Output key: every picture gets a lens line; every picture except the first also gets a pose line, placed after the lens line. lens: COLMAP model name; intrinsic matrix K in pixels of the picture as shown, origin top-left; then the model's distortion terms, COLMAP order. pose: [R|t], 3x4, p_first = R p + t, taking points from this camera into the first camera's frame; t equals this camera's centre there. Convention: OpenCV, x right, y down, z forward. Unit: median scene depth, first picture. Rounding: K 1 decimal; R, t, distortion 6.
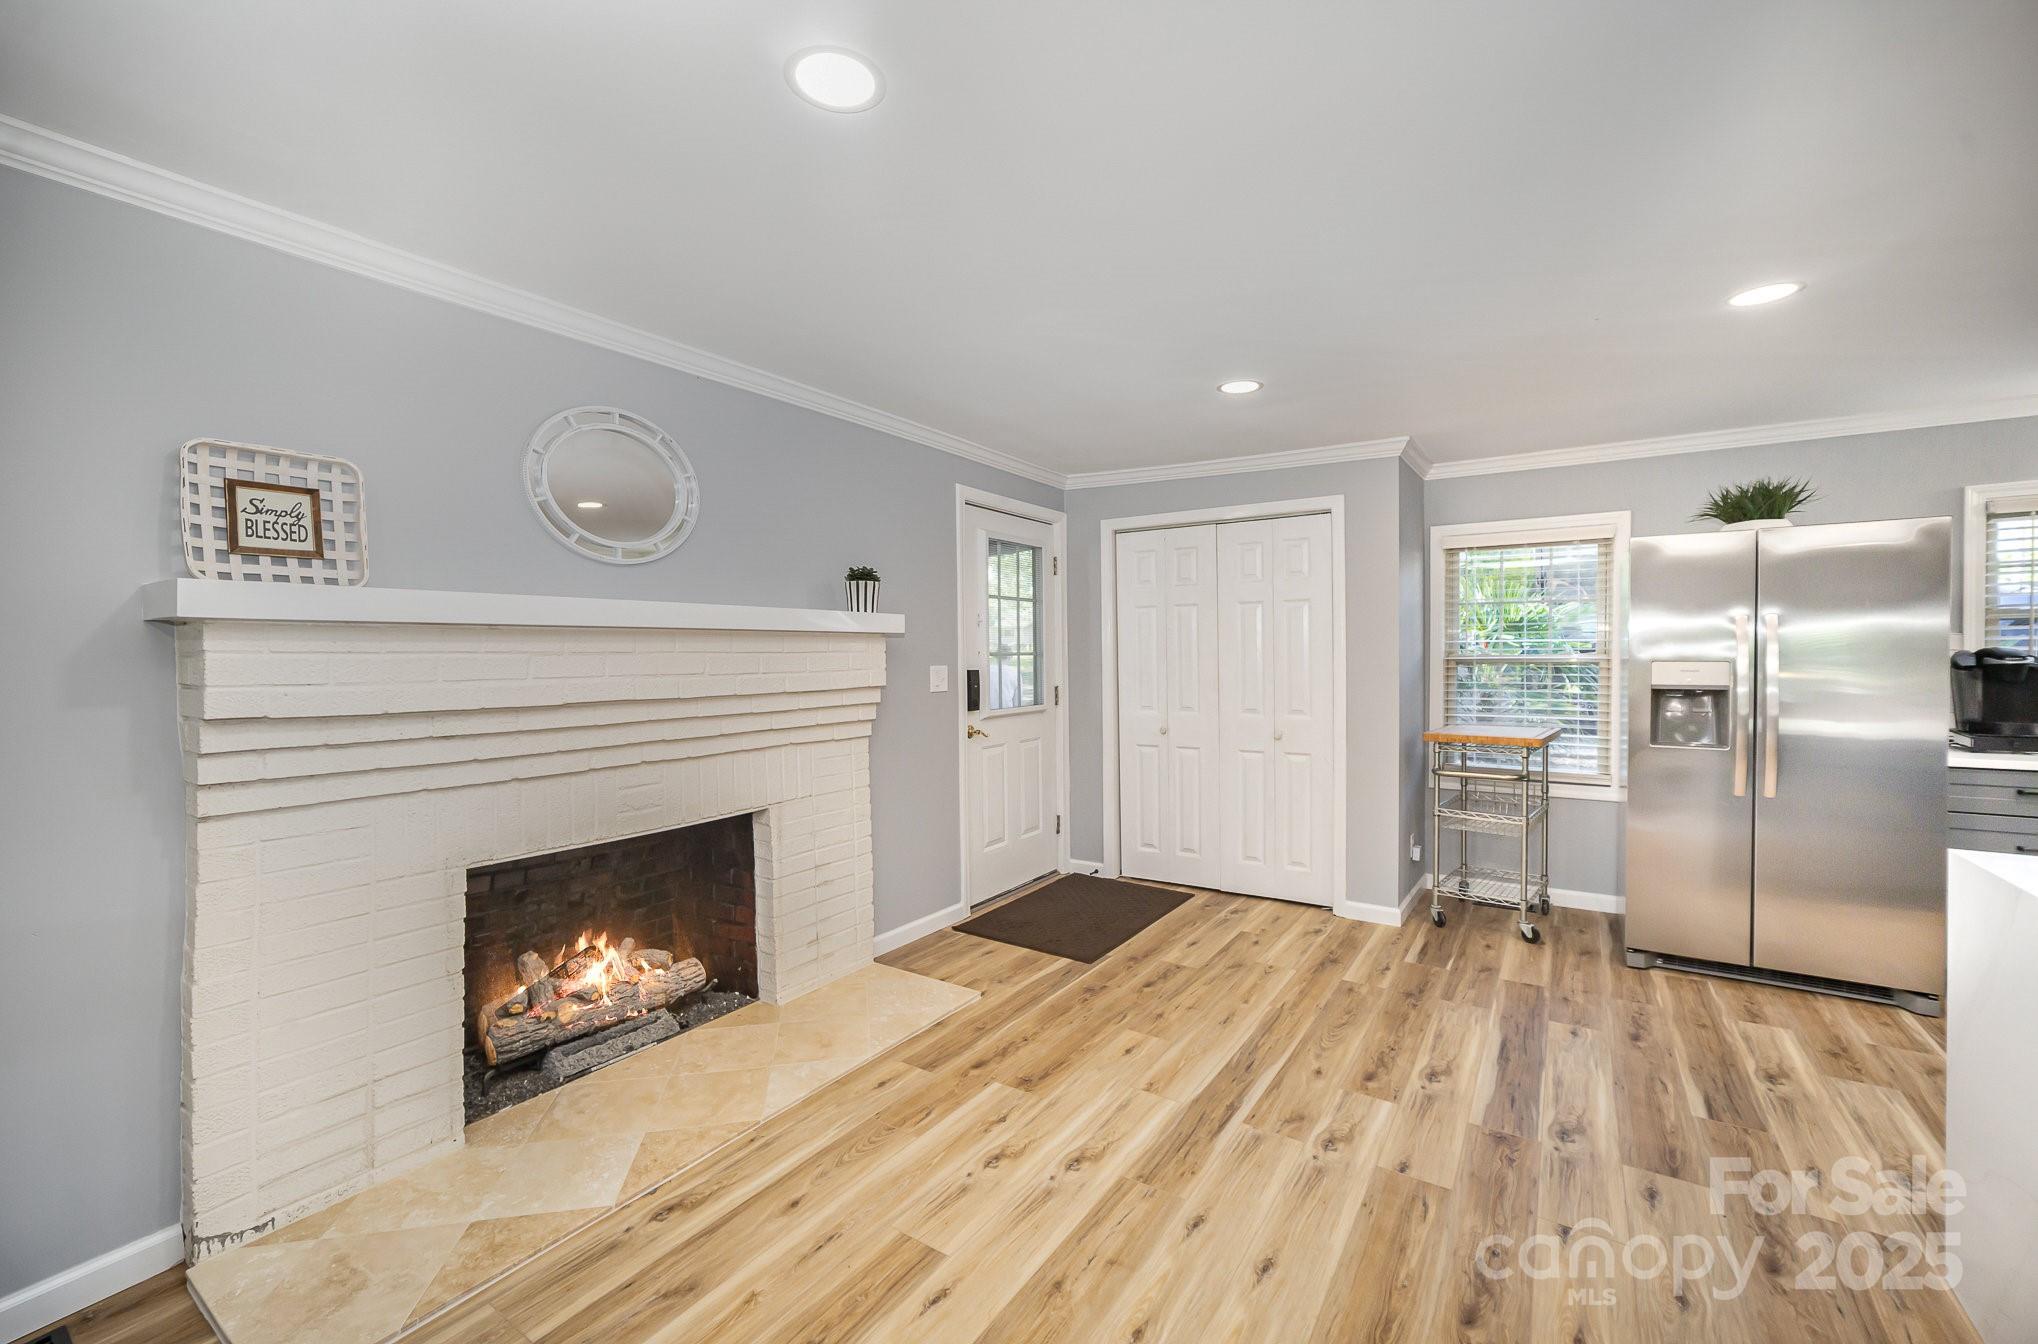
lens RADIAL K [[851.8, 0, 1023.7], [0, 851.8, 677.9], [0, 0, 1]] dist [-0.011351, 0.000220]
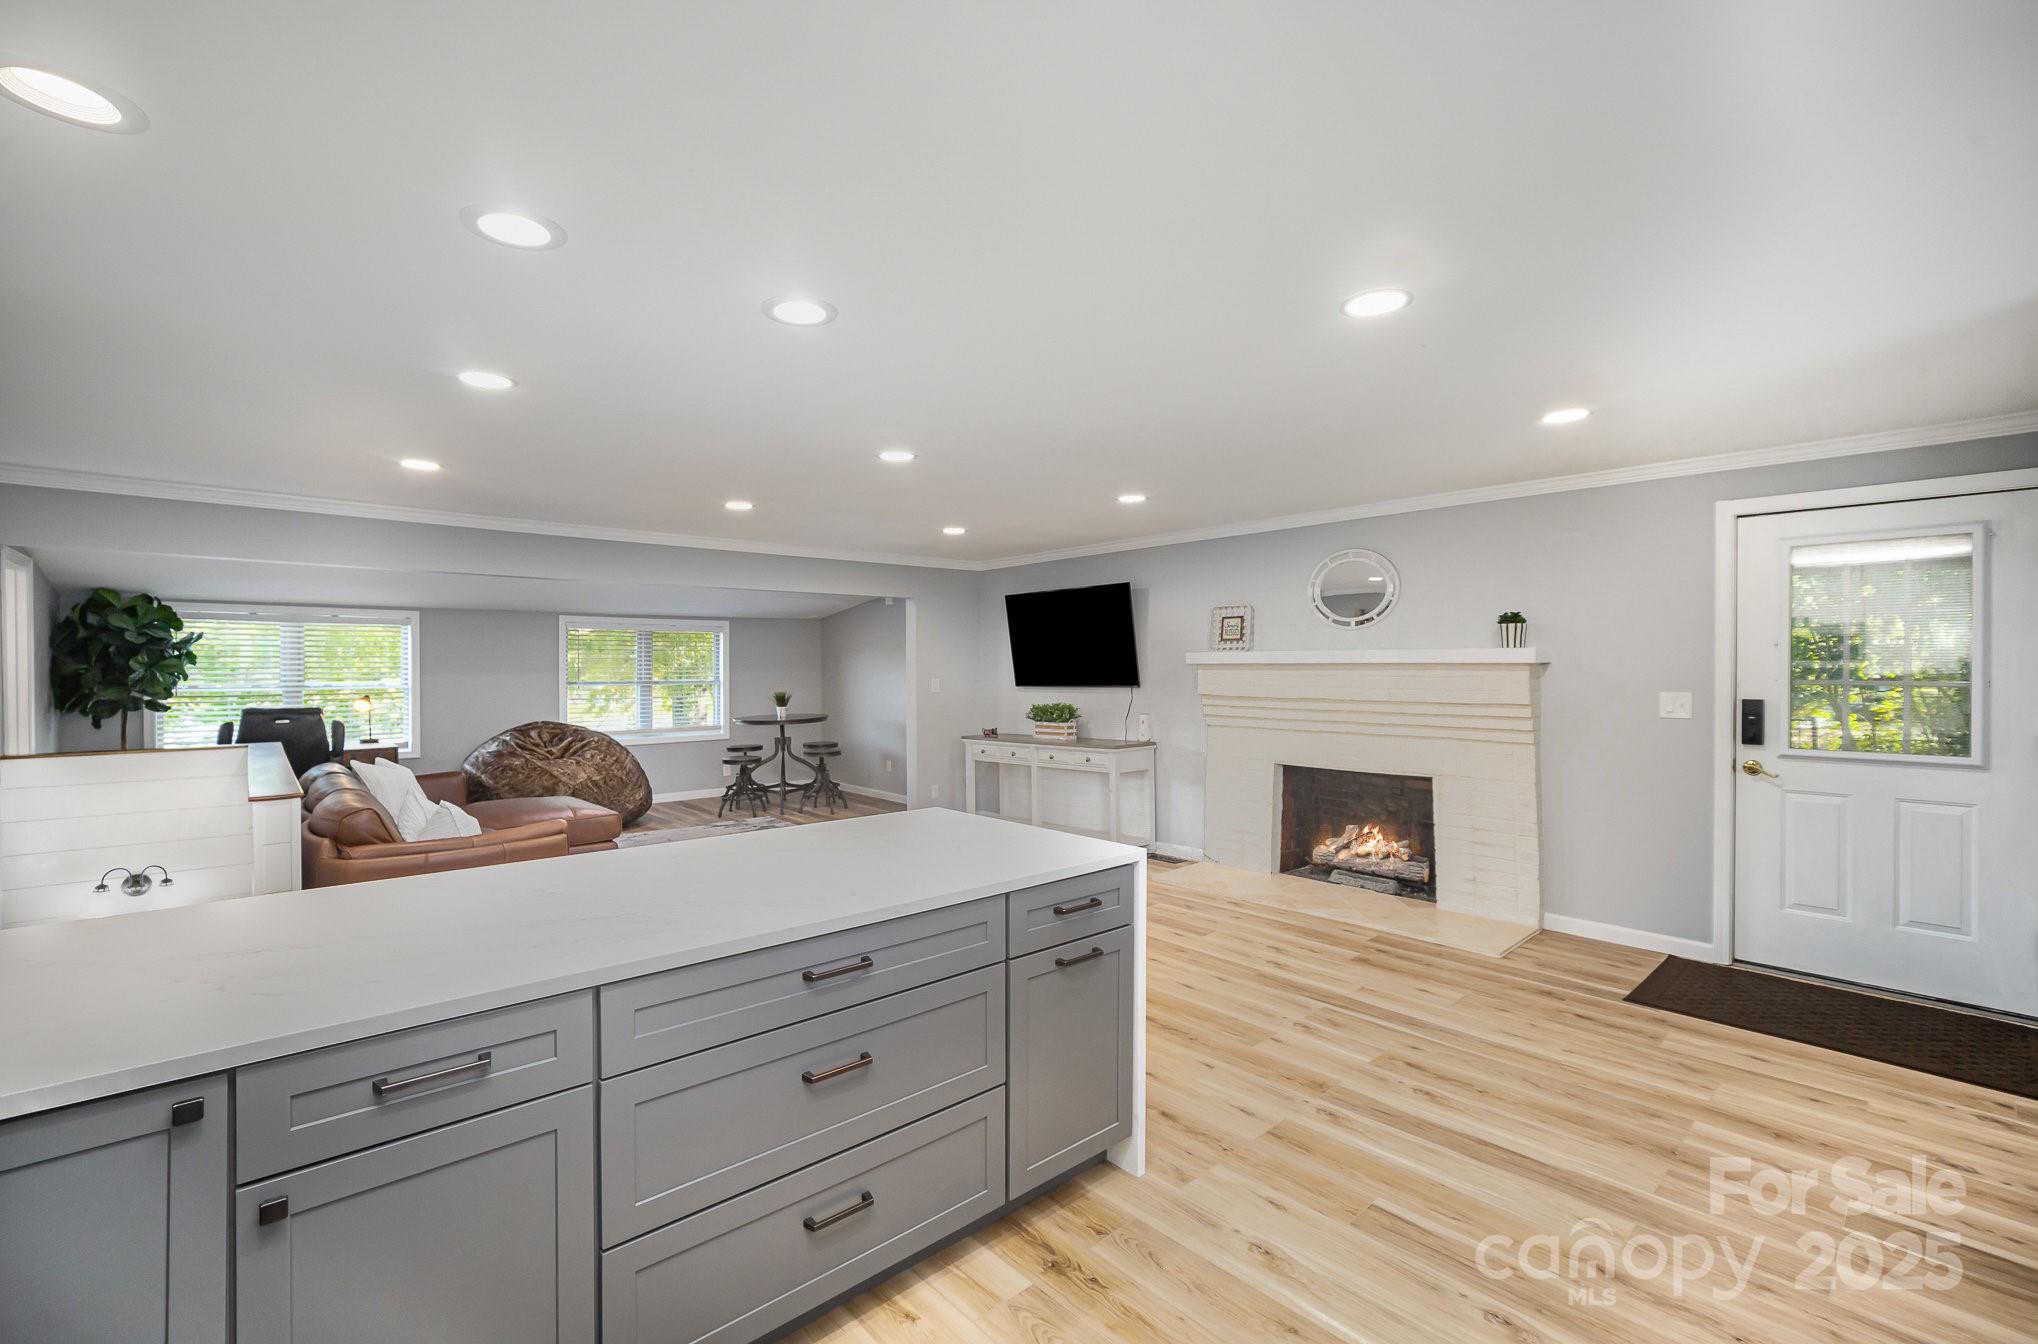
lens RADIAL K [[881.0, 0, 981.5], [0, 881.0, 664.1], [0, 0, 1]] dist [-0.016158, 0.006416]
pose [[-0.292881, 0.011324, -0.956082, 1.656696], [-0.021057, 0.999611, 0.018290, -0.072109], [0.955917, 0.025490, -0.292529, 0.762931]]
